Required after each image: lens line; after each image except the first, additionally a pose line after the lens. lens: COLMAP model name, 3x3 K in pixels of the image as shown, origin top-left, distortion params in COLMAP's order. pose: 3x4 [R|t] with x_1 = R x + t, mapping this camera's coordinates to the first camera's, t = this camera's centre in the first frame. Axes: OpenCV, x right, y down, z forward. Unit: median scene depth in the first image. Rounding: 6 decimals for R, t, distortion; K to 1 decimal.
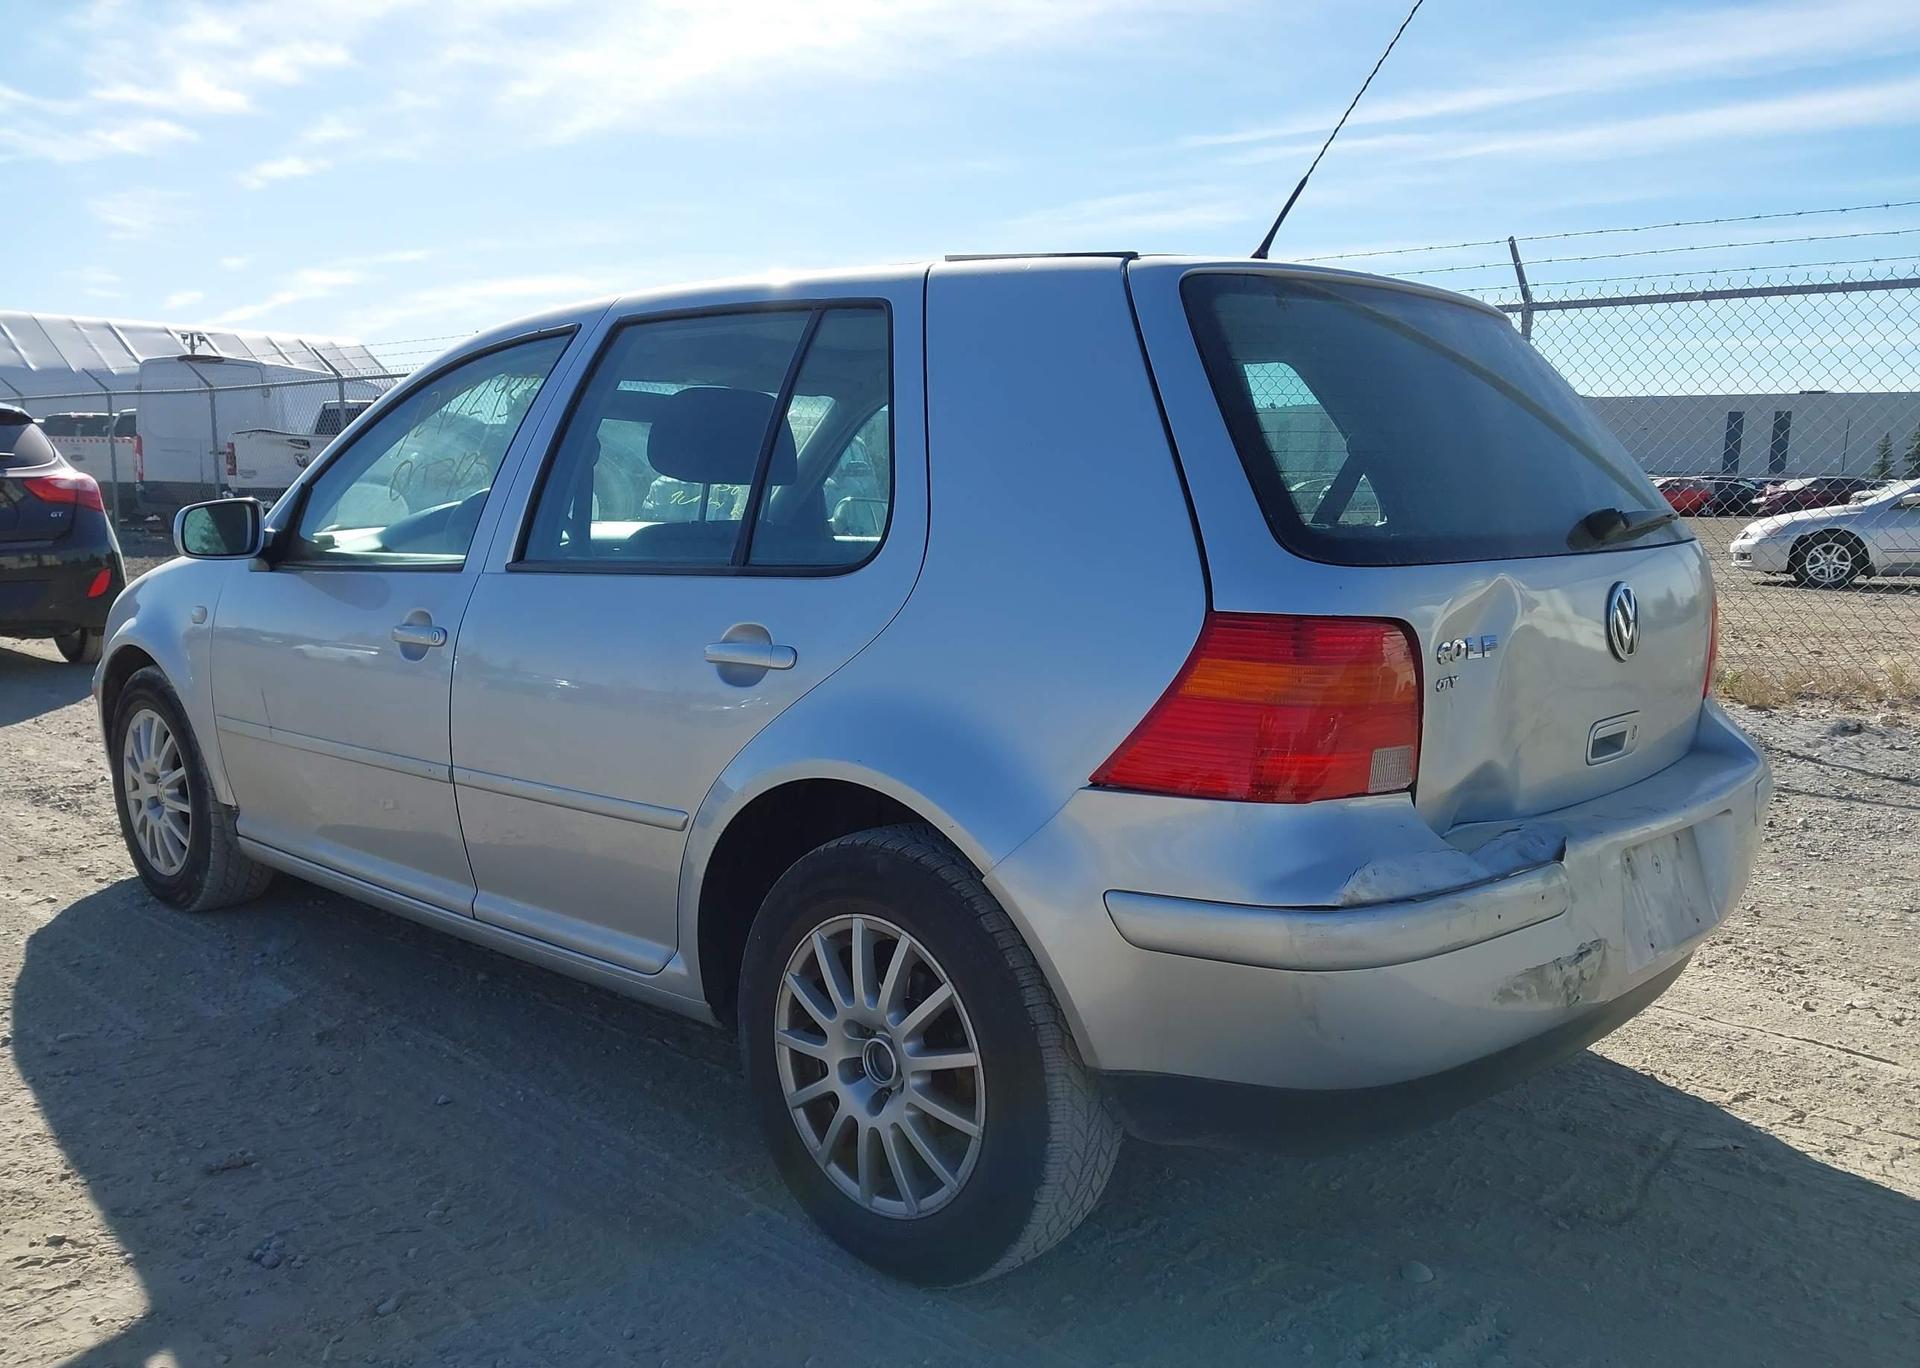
lens RADIAL K [[1520.8, 0, 953.7], [0, 1520.8, 682.6], [0, 0, 1]] dist [0.028221, -0.034367]
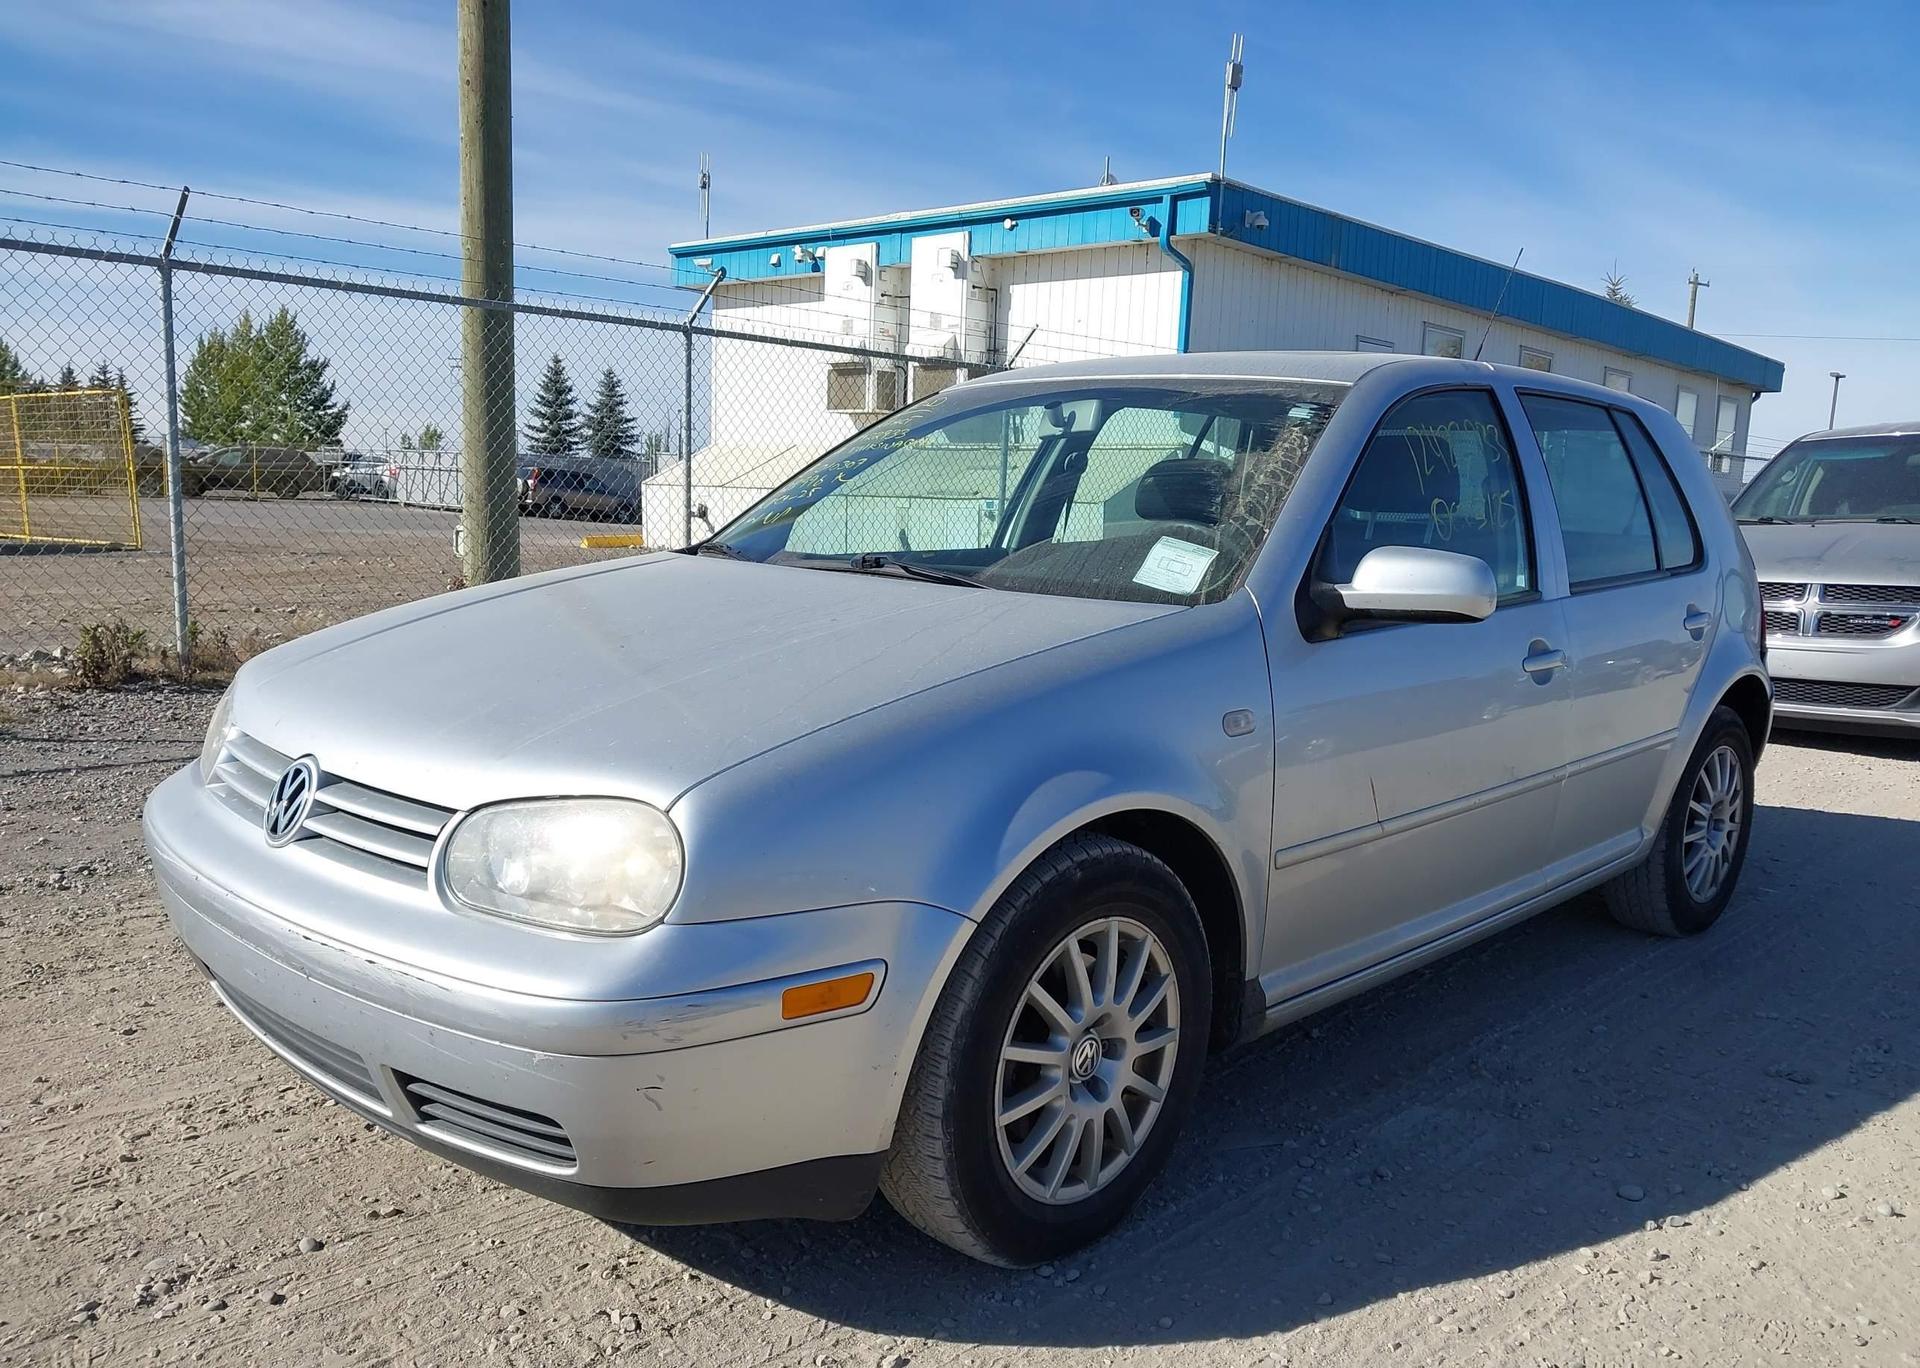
lens RADIAL K [[1520.8, 0, 972.2], [0, 1520.8, 677.3], [0, 0, 1]] dist [0.028221, -0.034367]
pose [[0.020632, -0.134461, 0.990704, -1.808593], [0.096481, 0.986558, 0.131889, -0.254429], [-0.995121, 0.092863, 0.033328, 1.711812]]
